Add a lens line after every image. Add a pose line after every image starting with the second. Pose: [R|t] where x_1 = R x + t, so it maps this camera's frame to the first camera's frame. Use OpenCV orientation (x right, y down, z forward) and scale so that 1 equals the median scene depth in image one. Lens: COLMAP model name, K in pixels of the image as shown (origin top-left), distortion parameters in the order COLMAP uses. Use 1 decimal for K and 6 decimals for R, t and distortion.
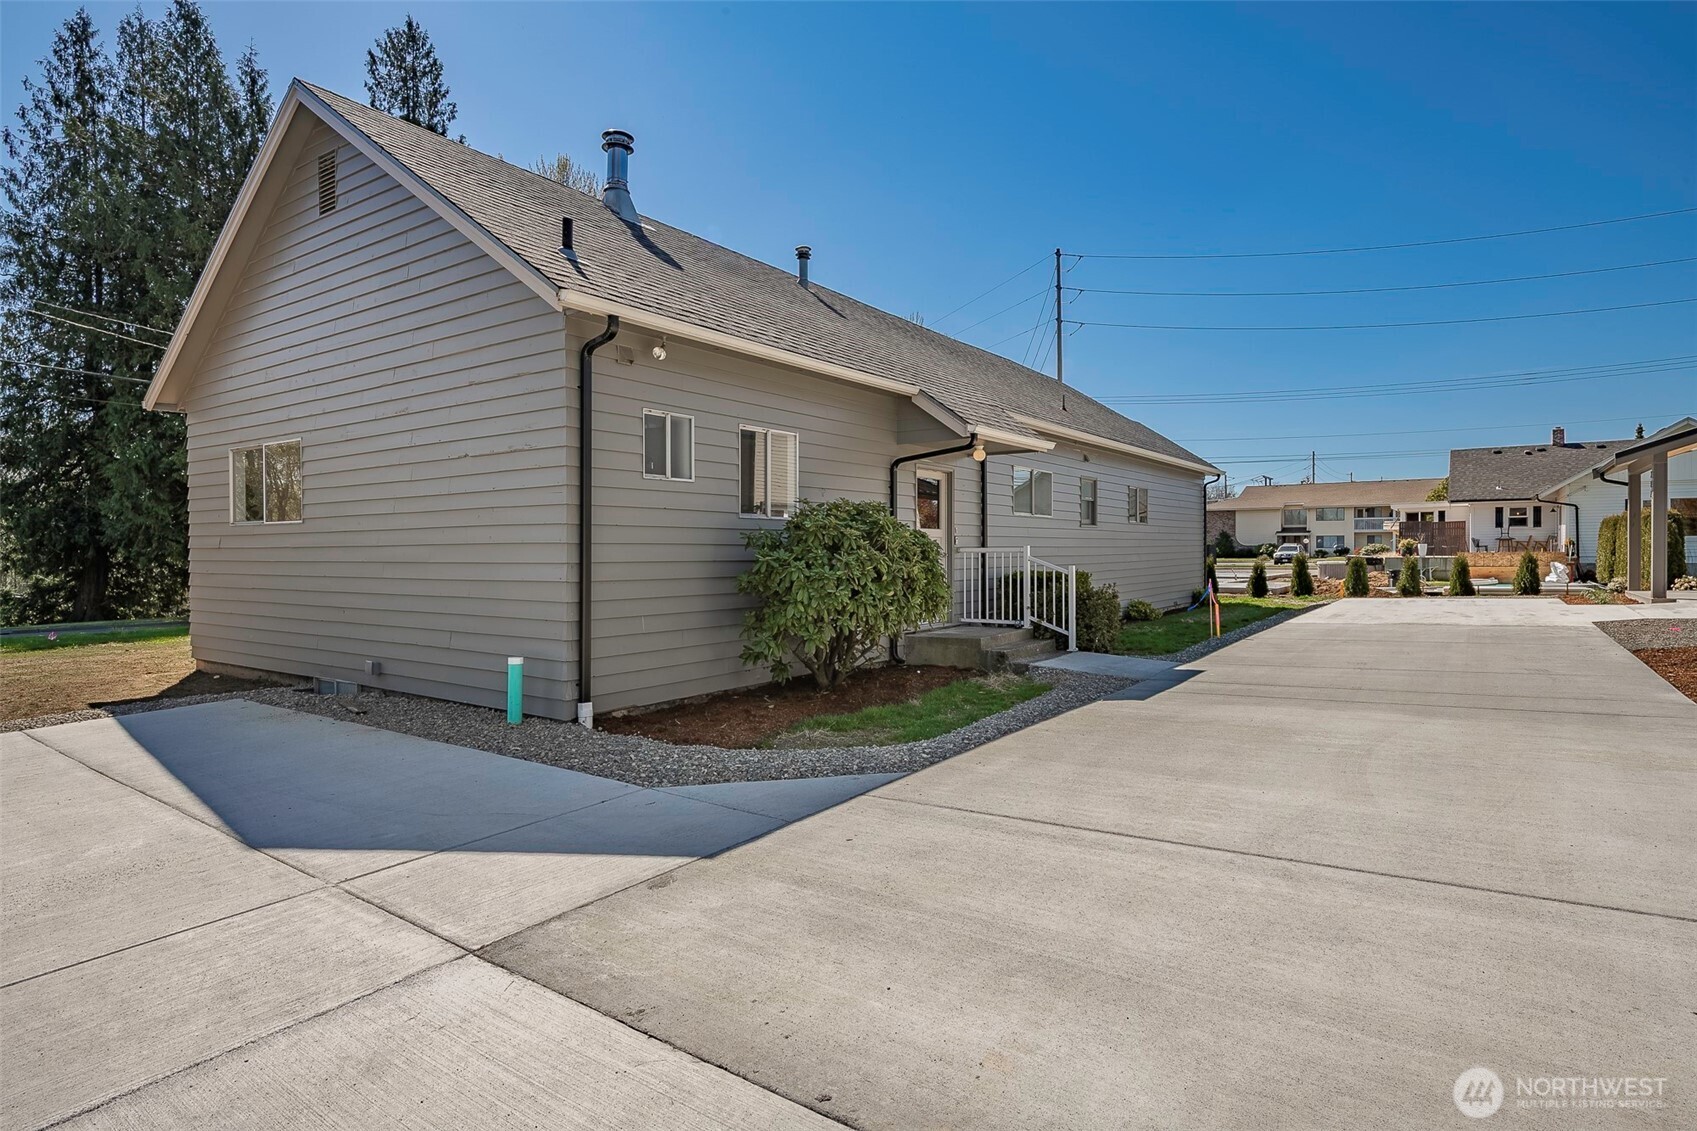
lens RADIAL K [[881.9, 0, 853.0], [0, 881.9, 562.5], [0, 0, 1]] dist [-0.024924, -0.001771]
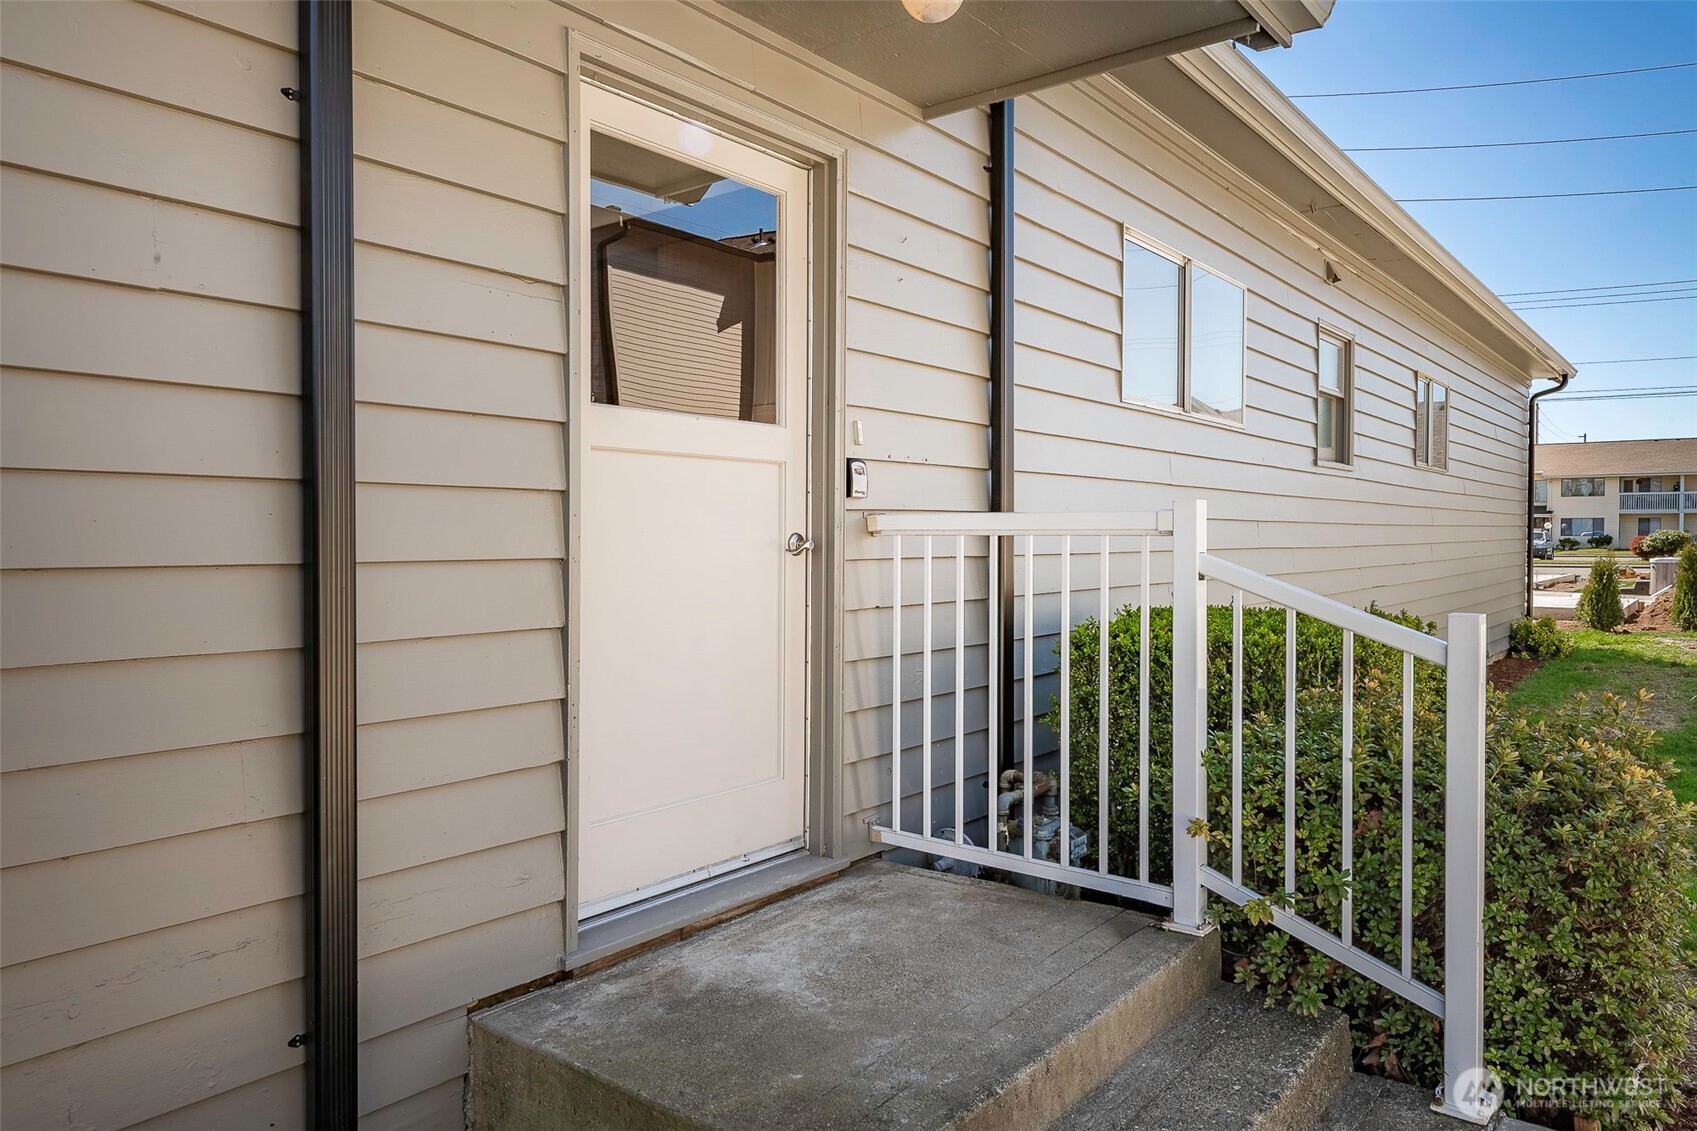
lens RADIAL K [[1166.3, 0, 845.0], [0, 1166.3, 557.7], [0, 0, 1]] dist [-0.007392, -0.002561]
pose [[0.998438, 0.003990, -0.055729, 0.129241], [-0.003769, 0.999985, 0.004063, -0.006313], [0.055744, -0.003847, 0.998438, 0.701924]]
